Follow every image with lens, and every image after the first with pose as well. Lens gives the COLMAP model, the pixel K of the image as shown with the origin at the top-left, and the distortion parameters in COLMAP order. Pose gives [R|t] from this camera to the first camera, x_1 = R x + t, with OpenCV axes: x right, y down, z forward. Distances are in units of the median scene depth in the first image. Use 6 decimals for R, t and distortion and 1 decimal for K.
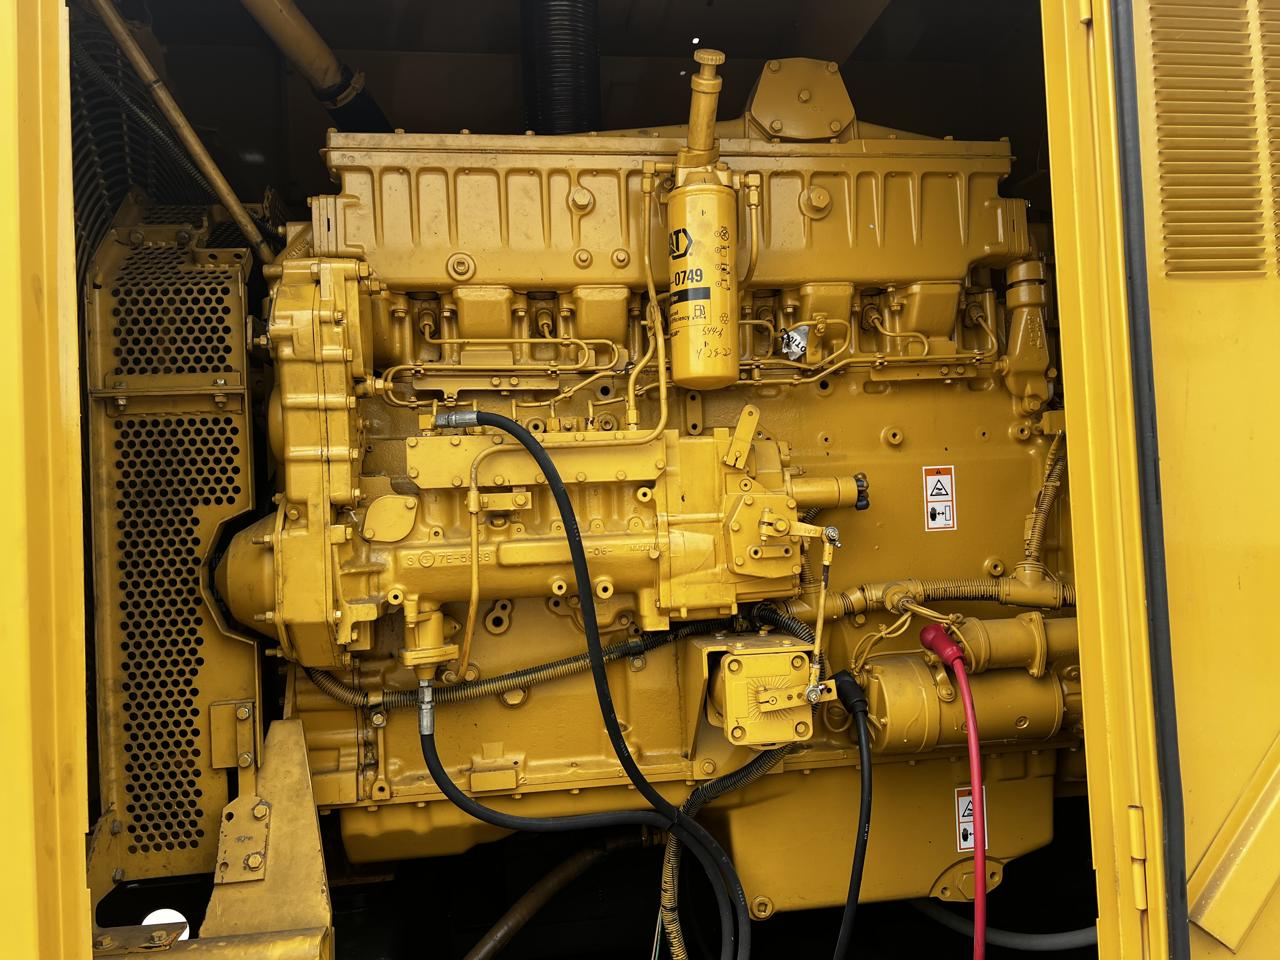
lens RADIAL K [[954.4, 0, 638.9], [0, 954.4, 479.0], [0, 0, 1]] dist [0.036972, -0.047338]
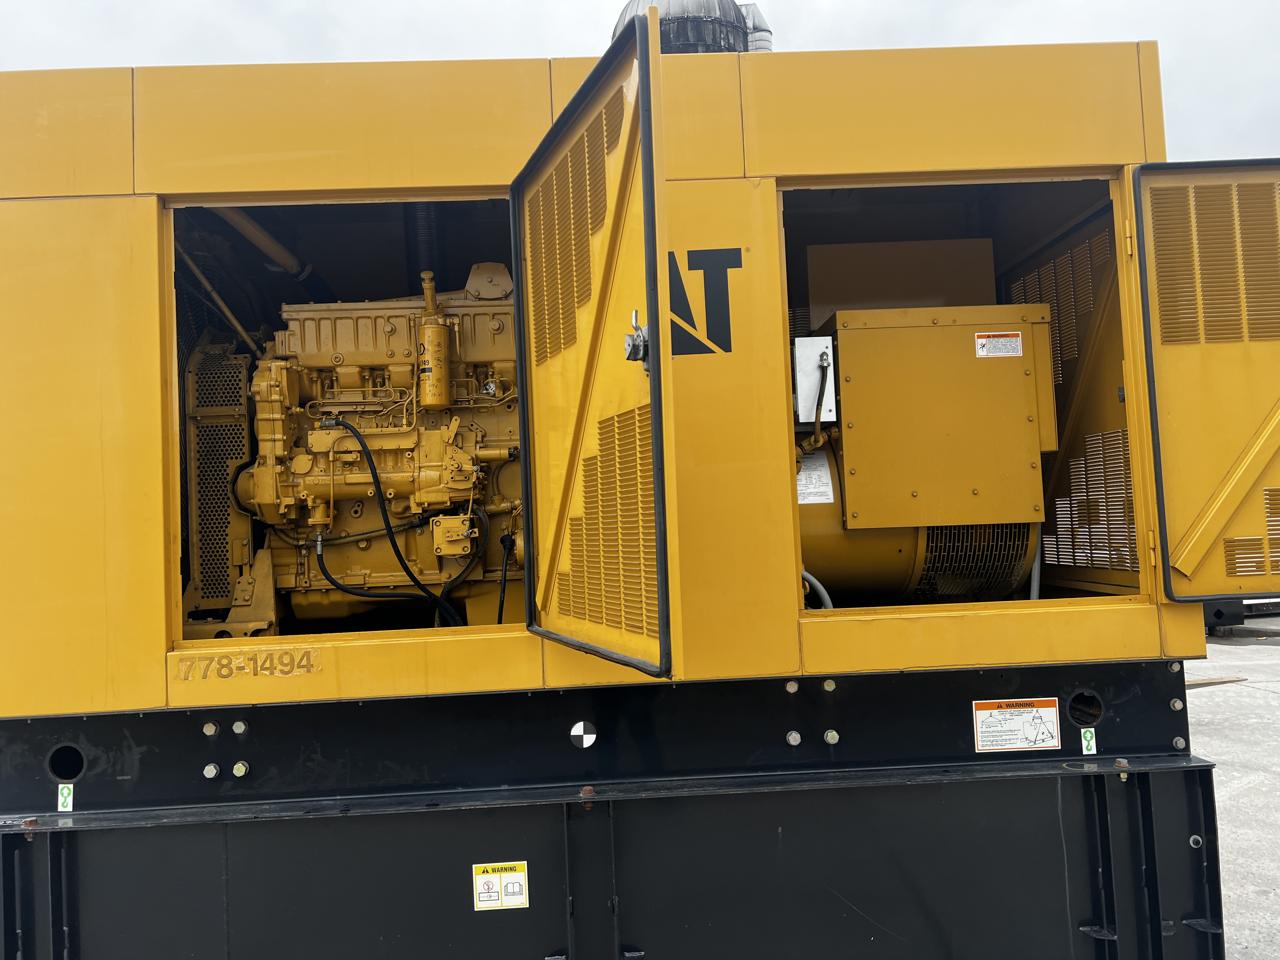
lens RADIAL K [[954.4, 0, 644.5], [0, 954.4, 474.5], [0, 0, 1]] dist [0.036972, -0.047338]
pose [[0.994376, -0.006793, -0.105692, 0.845882], [0.005293, 0.999881, -0.014465, 0.104314], [0.105777, 0.013824, 0.994294, -1.309434]]
